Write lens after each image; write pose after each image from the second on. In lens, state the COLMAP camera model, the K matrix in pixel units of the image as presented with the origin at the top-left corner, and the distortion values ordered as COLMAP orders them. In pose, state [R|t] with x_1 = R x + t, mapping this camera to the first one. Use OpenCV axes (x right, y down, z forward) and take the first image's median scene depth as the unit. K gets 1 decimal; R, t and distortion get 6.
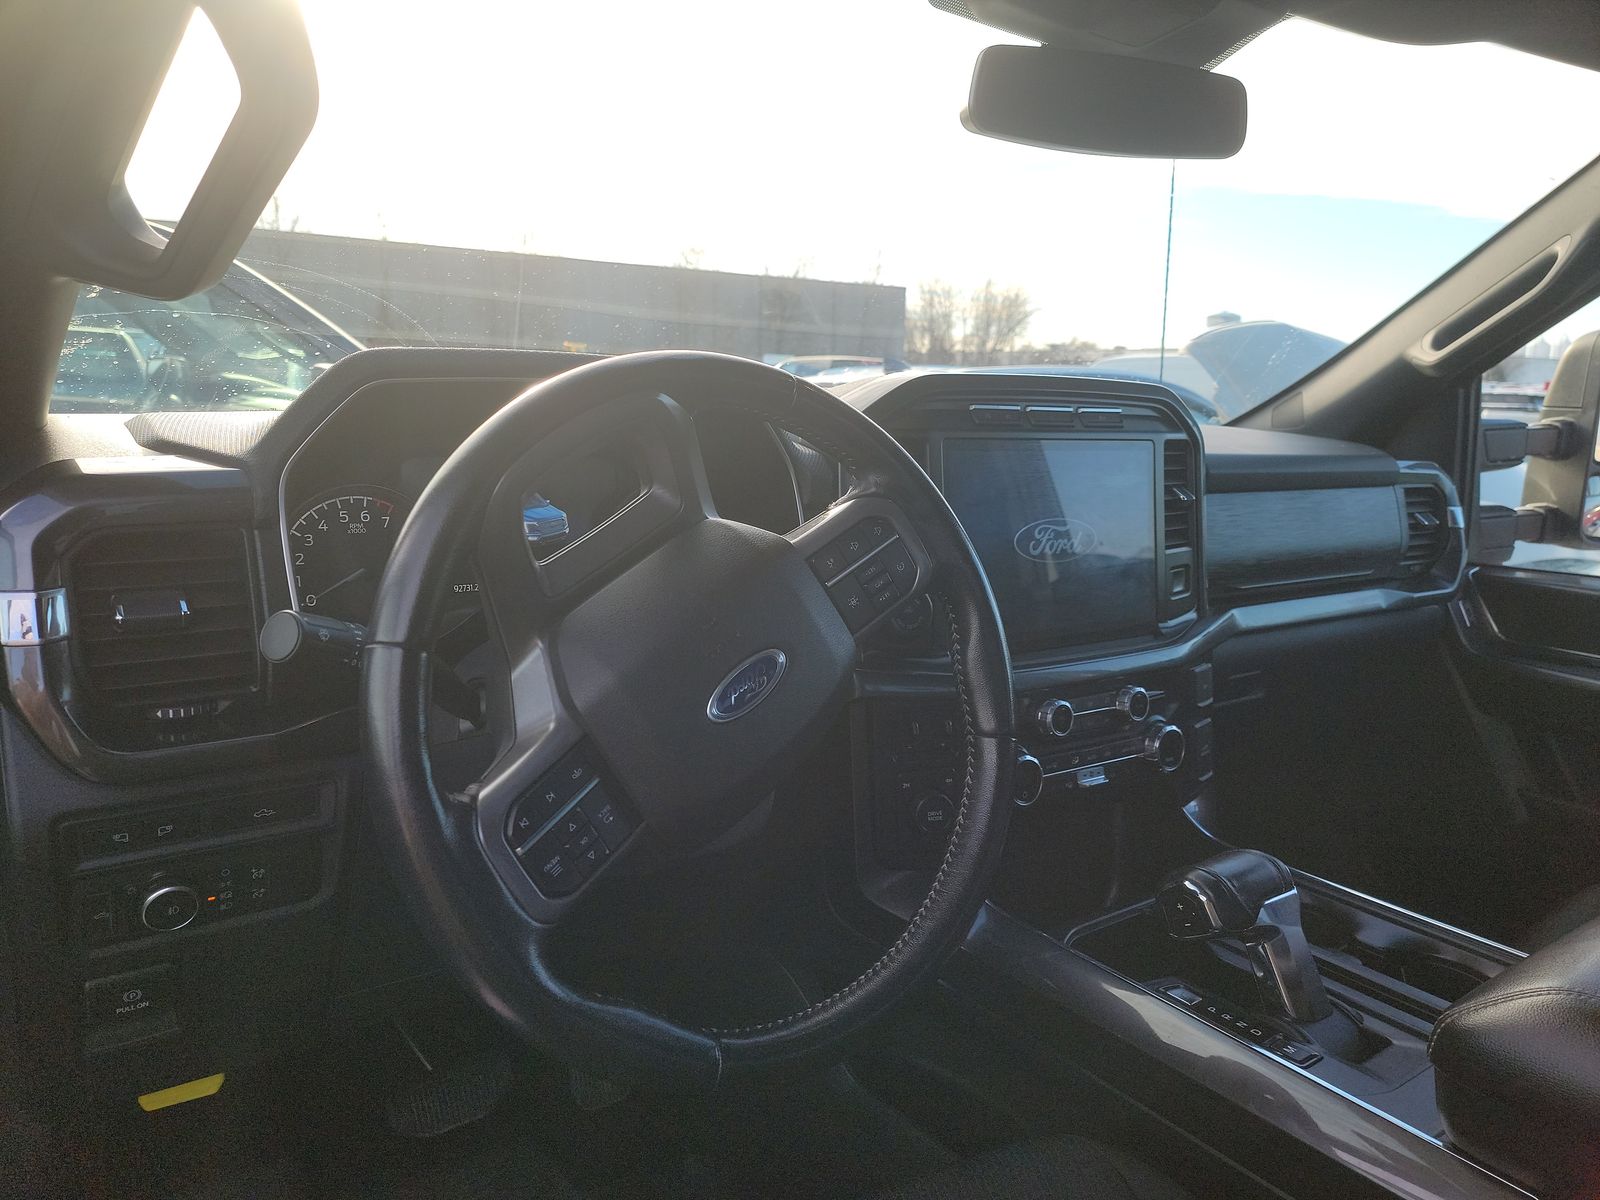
lens RADIAL K [[1119.1, 0, 801.4], [0, 1119.1, 605.3], [0, 0, 1]] dist [0.104996, -0.090624]
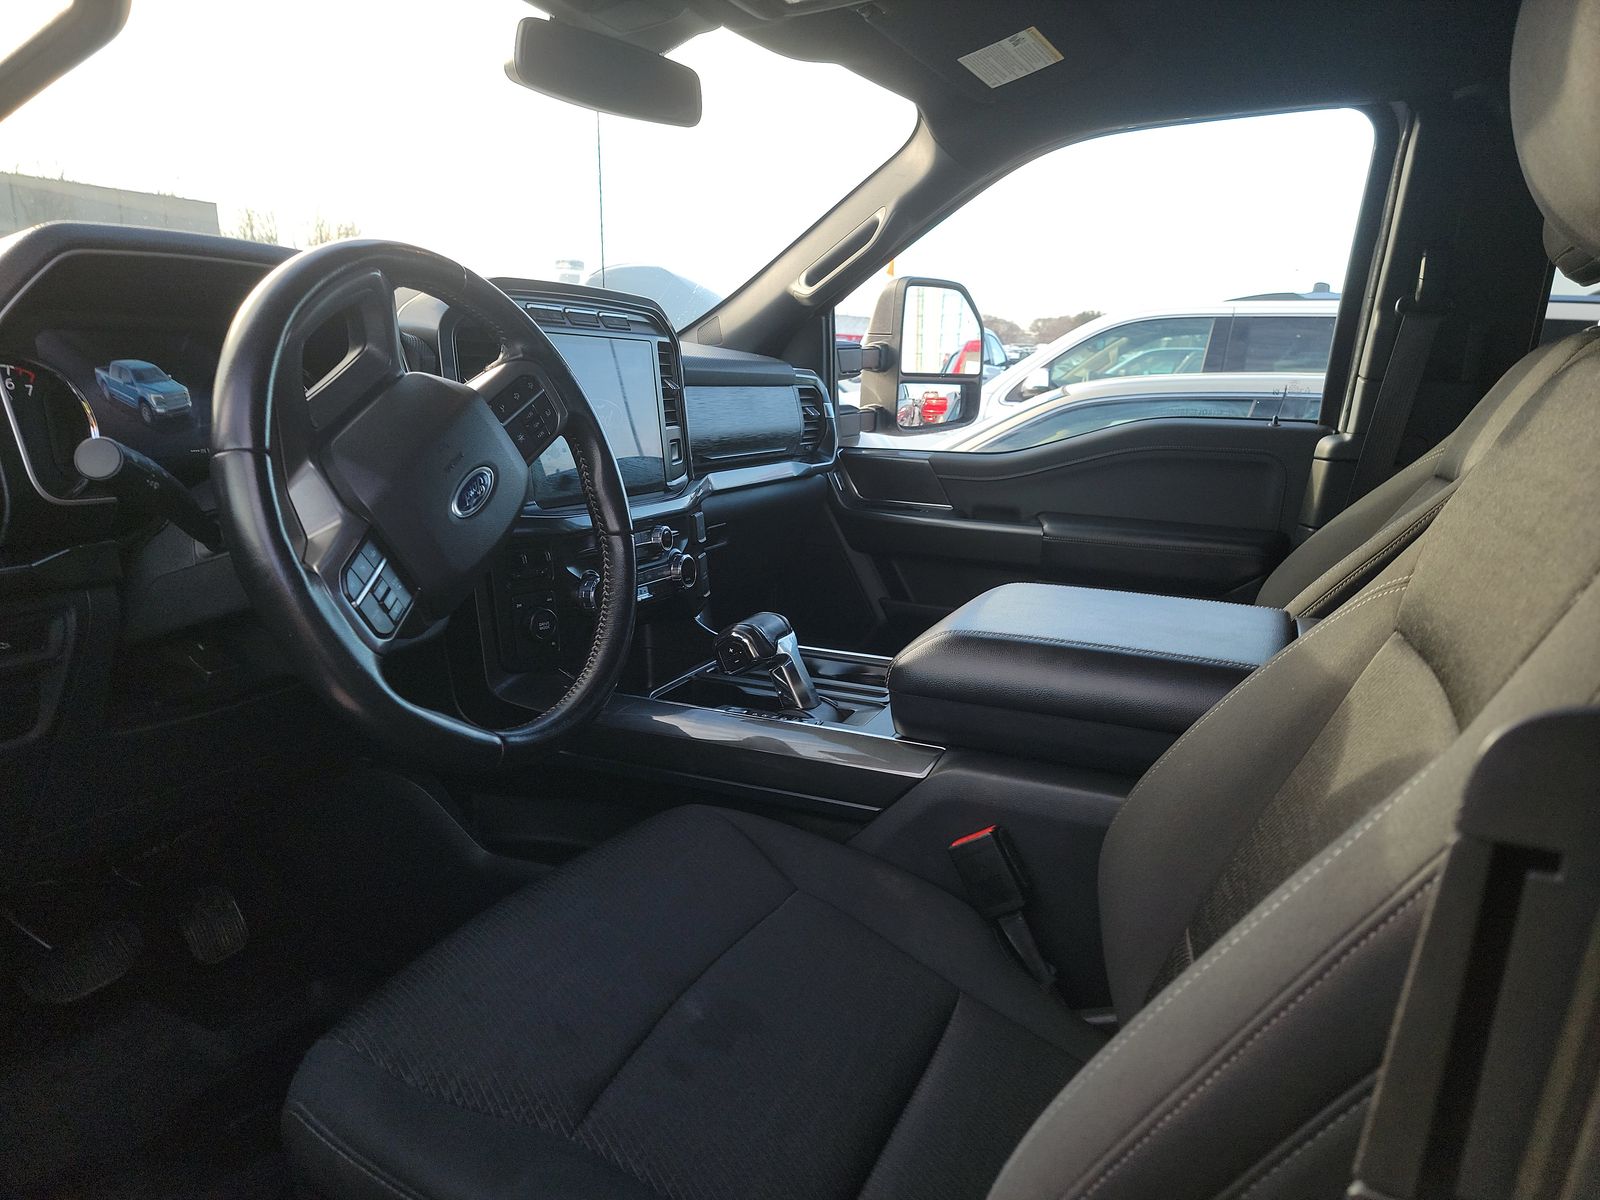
lens RADIAL K [[1119.1, 0, 801.4], [0, 1119.1, 605.3], [0, 0, 1]] dist [0.104996, -0.090624]
pose [[0.857768, -0.105459, 0.503104, -0.220159], [0.080370, 0.994206, 0.071375, 0.076138], [-0.507716, -0.020789, 0.861274, -0.210614]]
